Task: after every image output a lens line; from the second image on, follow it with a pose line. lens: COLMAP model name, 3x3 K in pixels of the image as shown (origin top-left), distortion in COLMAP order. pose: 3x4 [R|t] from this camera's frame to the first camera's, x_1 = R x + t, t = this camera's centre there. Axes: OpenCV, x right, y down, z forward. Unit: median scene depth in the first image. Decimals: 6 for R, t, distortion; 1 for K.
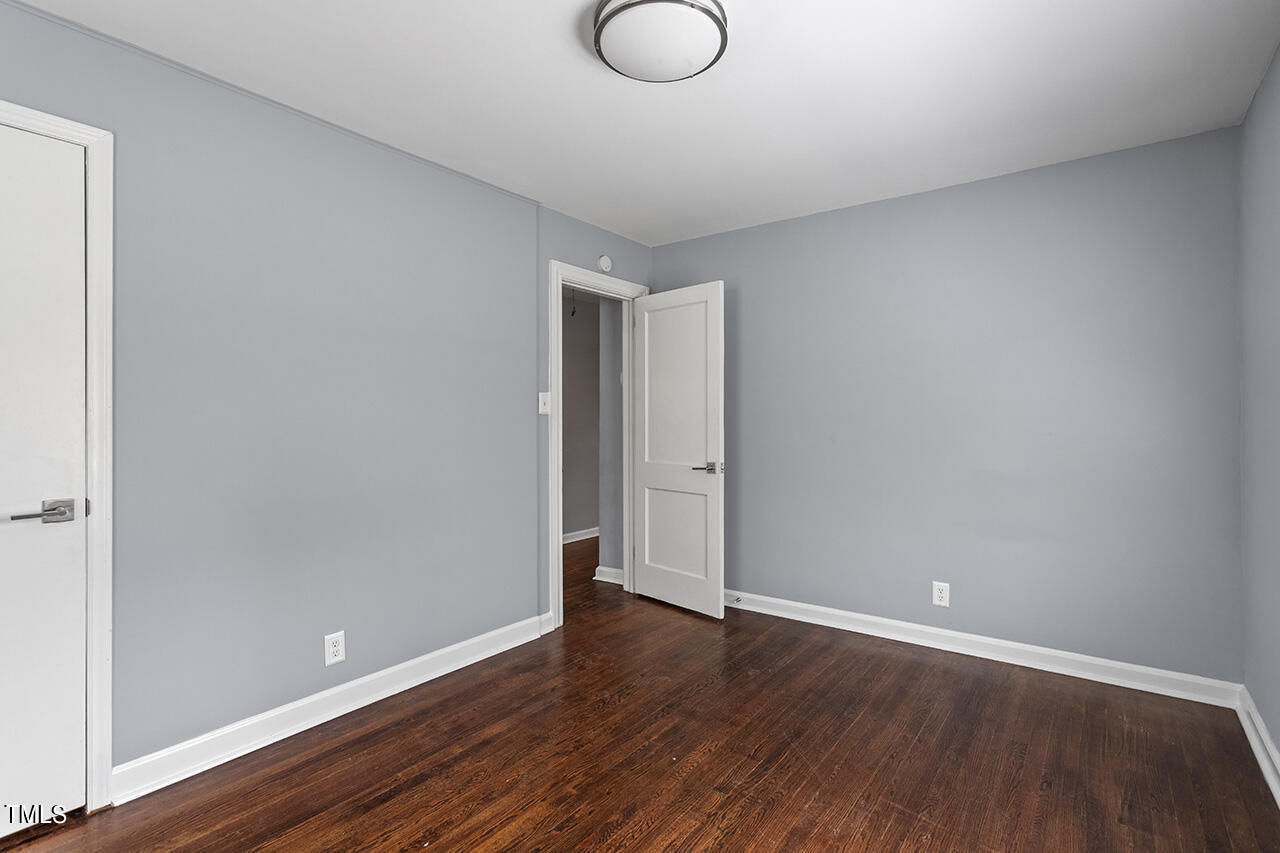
lens RADIAL K [[614.0, 0, 651.7], [0, 614.0, 408.3], [0, 0, 1]] dist [0.001539, 0.002786]
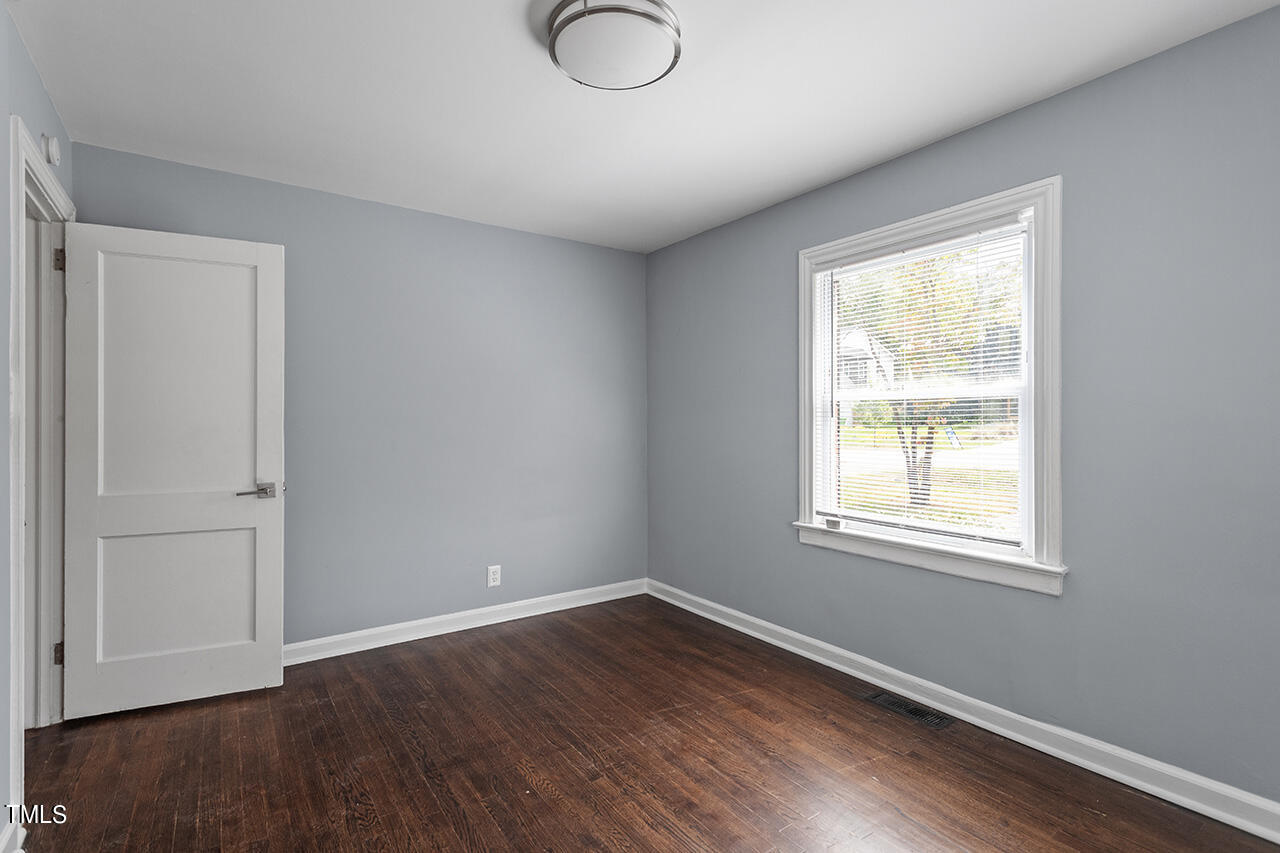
lens RADIAL K [[614.0, 0, 633.5], [0, 614.0, 422.2], [0, 0, 1]] dist [0.001539, 0.002786]
pose [[0.311552, 0.003764, 0.950222, -0.638725], [-0.015271, 0.999883, 0.001046, 0.006822], [-0.950106, -0.014837, 0.311573, 0.454107]]
